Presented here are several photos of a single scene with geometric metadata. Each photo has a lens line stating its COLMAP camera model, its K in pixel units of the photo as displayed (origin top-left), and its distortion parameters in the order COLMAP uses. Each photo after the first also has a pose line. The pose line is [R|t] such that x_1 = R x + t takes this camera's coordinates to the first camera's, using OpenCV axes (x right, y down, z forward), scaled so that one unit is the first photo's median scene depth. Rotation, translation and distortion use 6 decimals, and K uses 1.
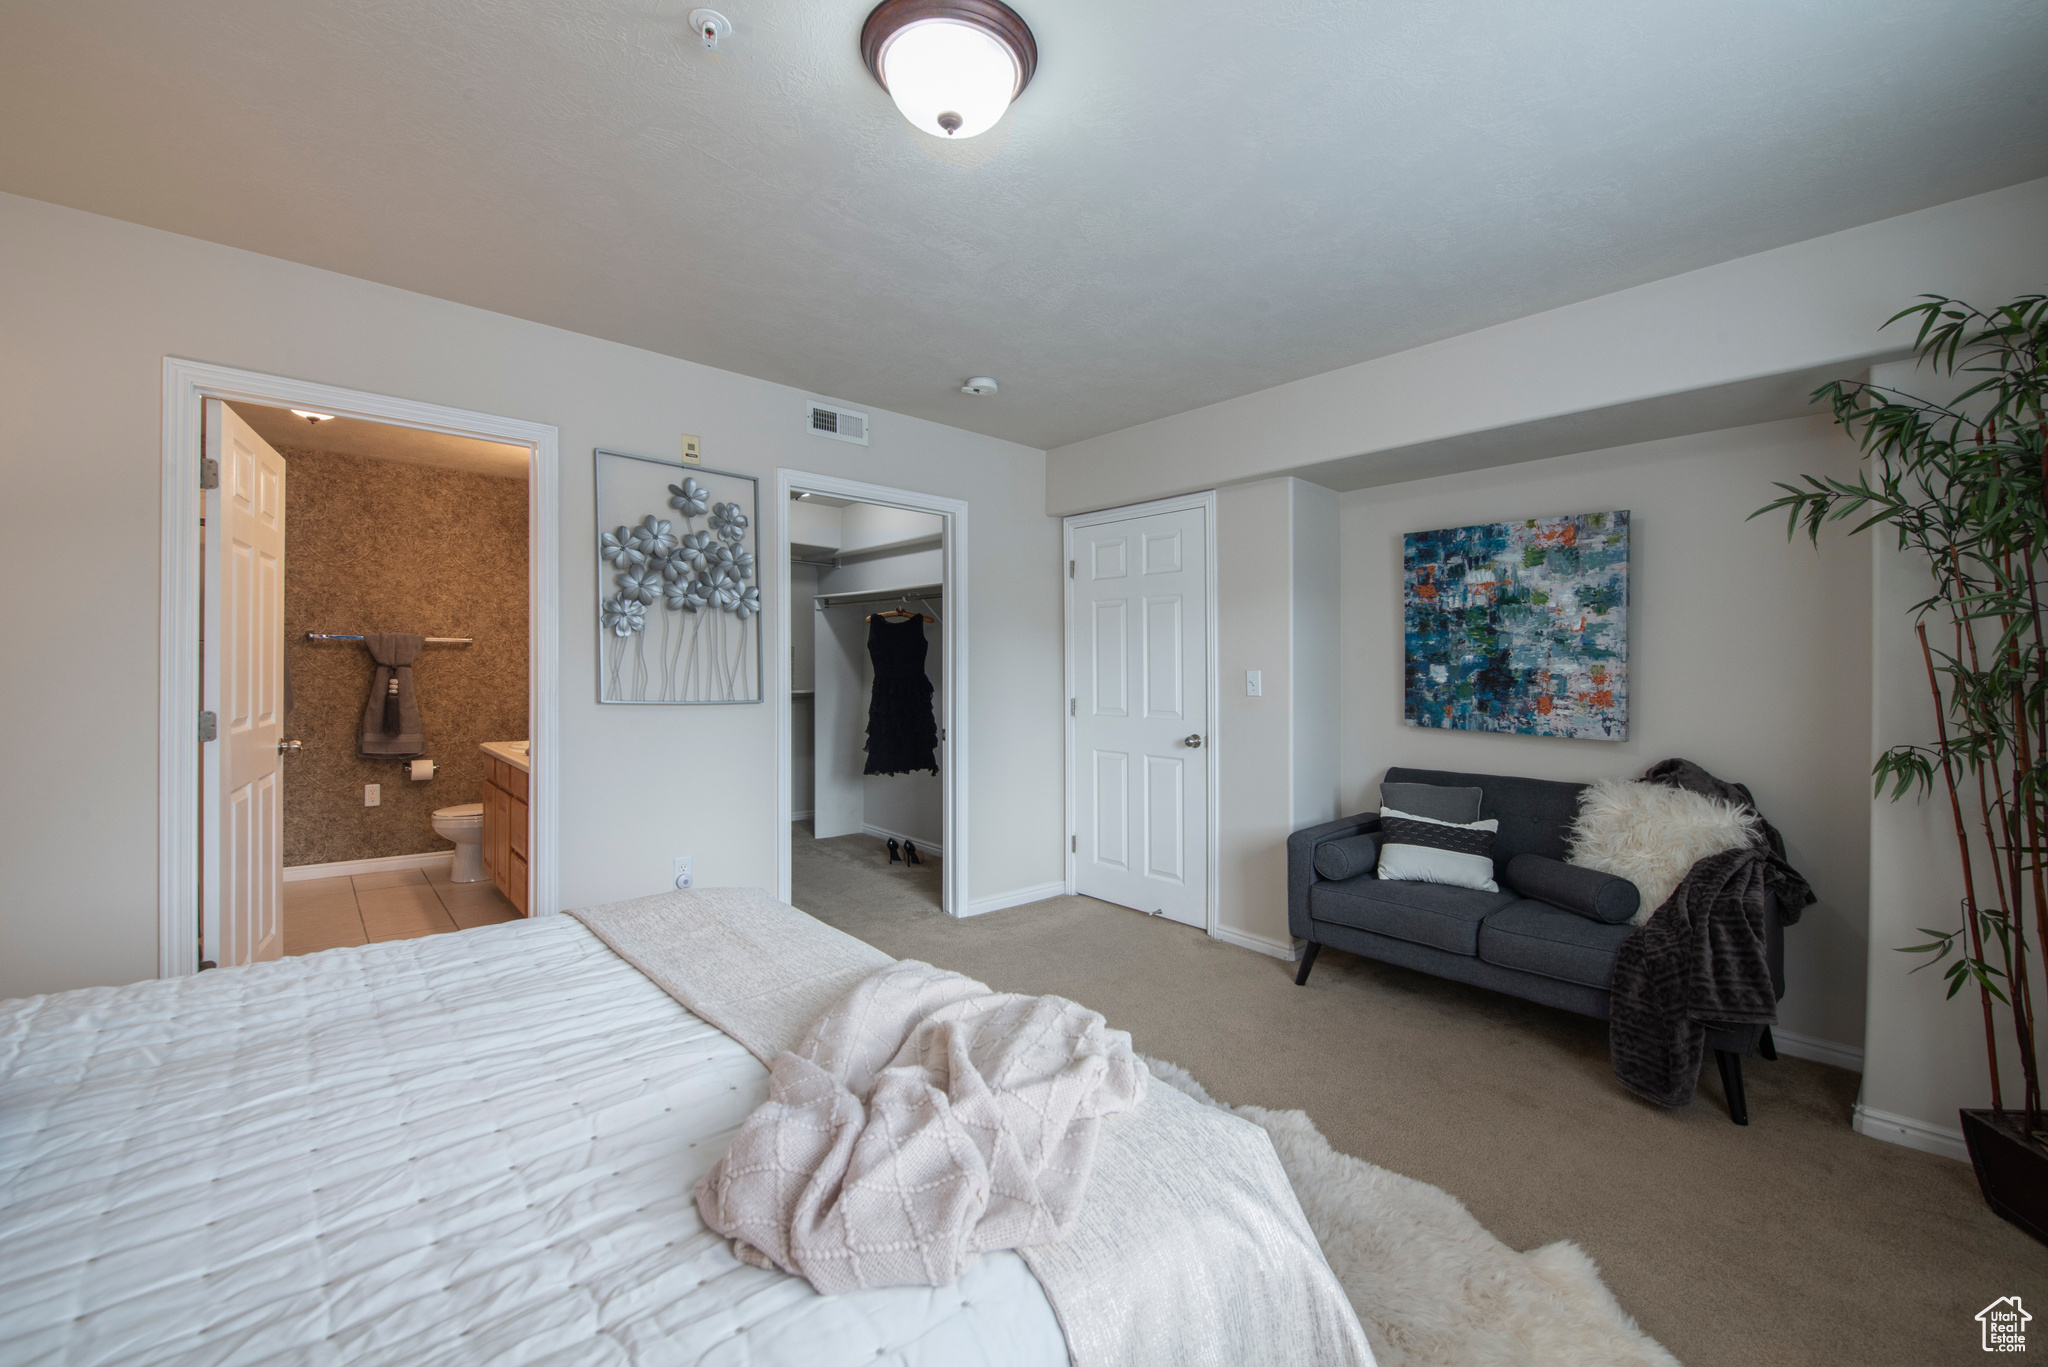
lens RADIAL K [[812.5, 0, 1016.9], [0, 812.5, 691.2], [0, 0, 1]] dist [-0.000329, -0.000089]
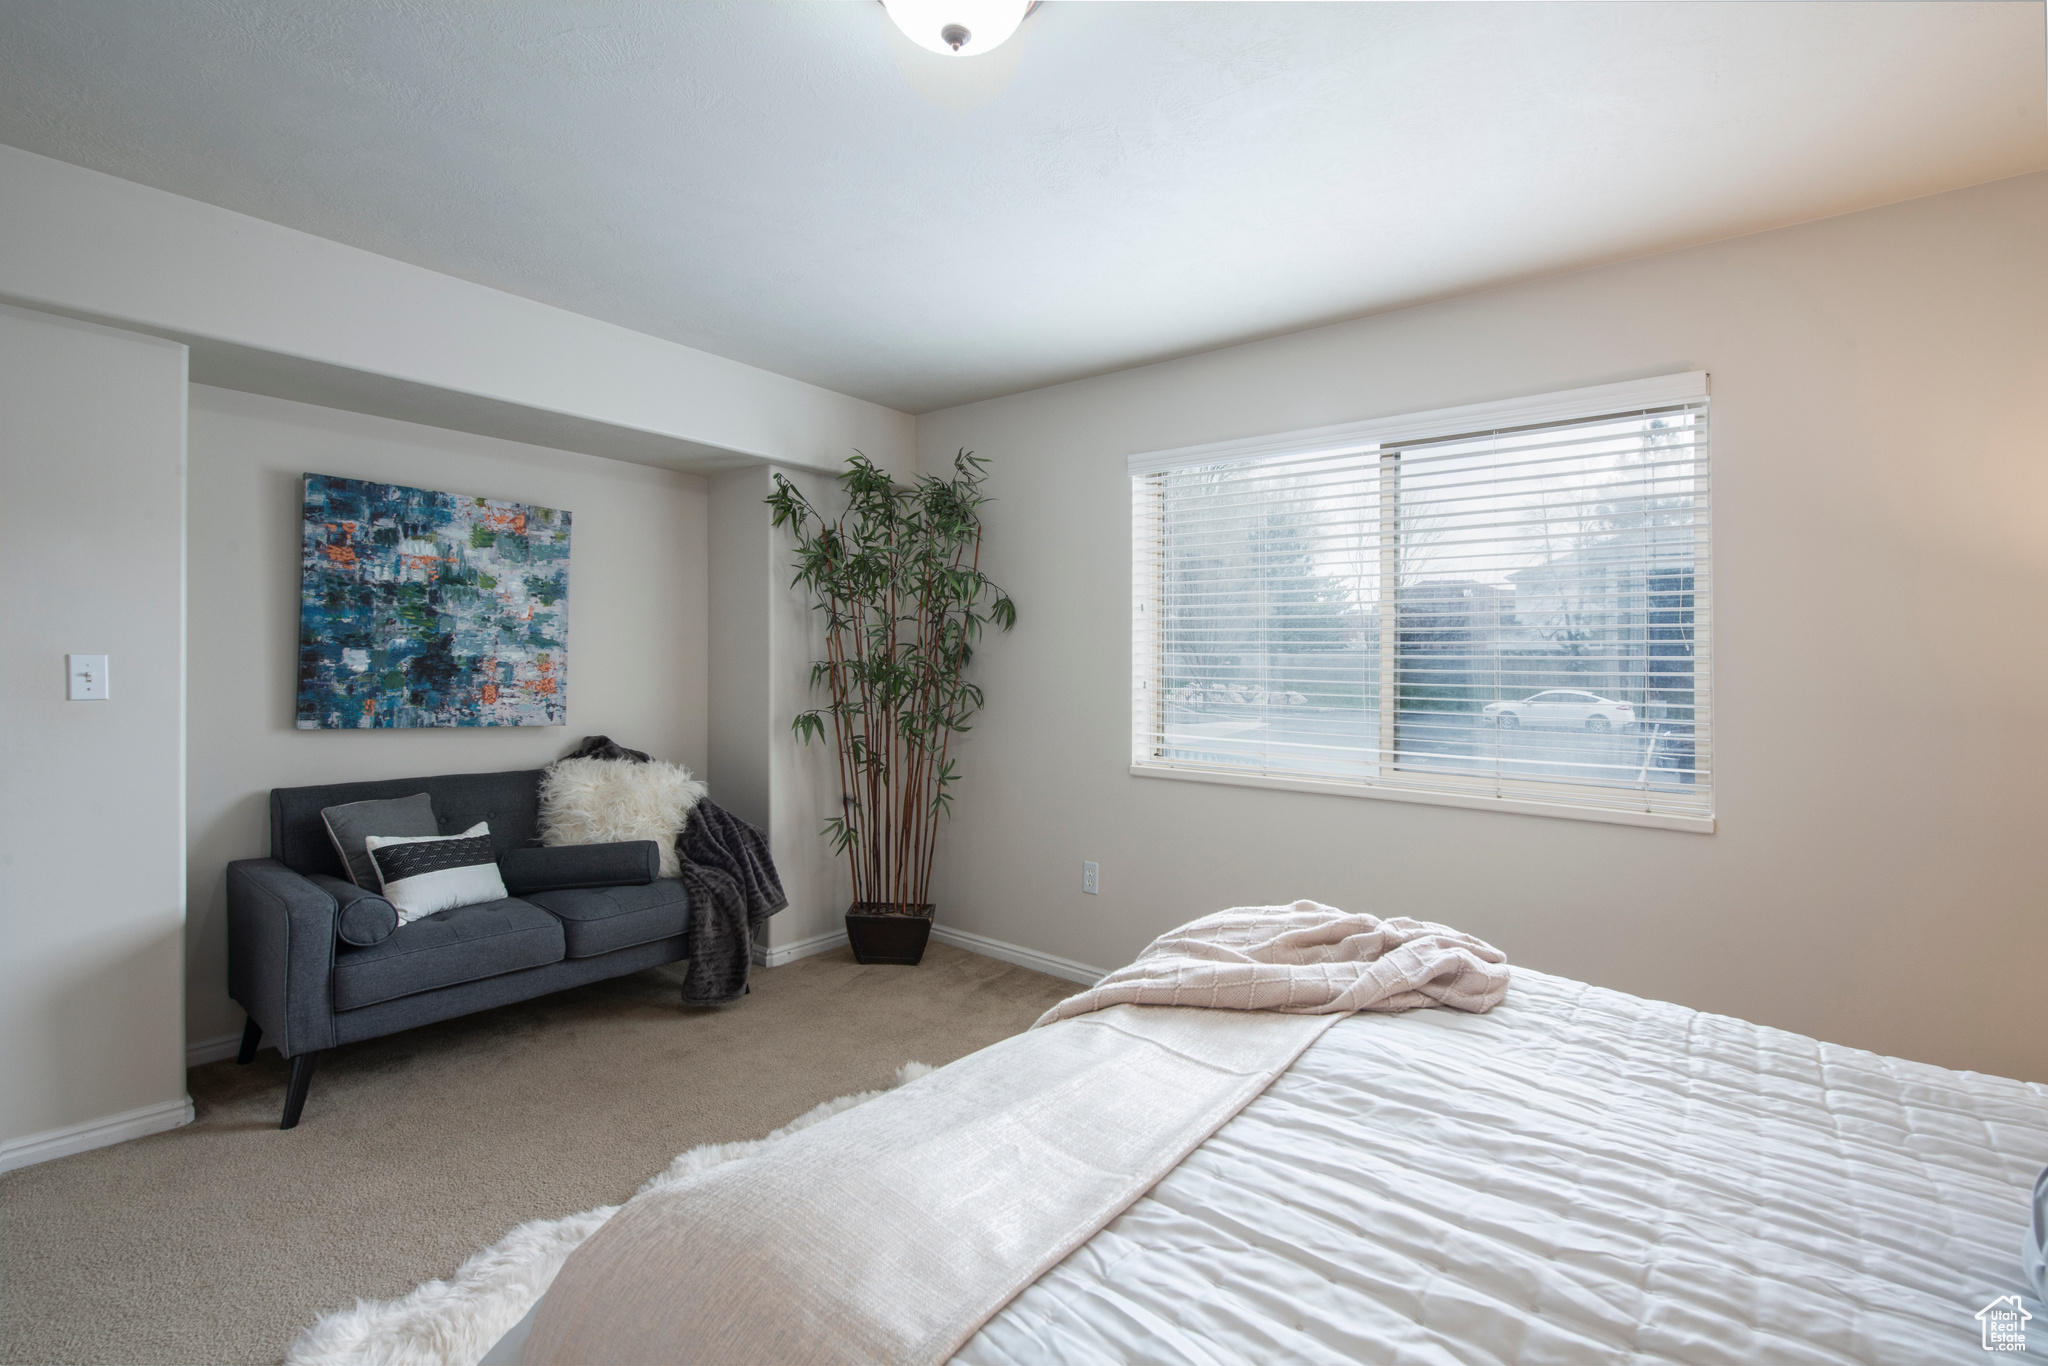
lens RADIAL K [[913.2, 0, 1017.5], [0, 913.2, 659.0], [0, 0, 1]] dist [-0.016494, -0.000003]
pose [[-0.151262, -0.001421, 0.988493, -0.493407], [0.006683, 0.999975, 0.002460, -0.022421], [-0.988471, 0.006978, -0.151248, 0.537976]]
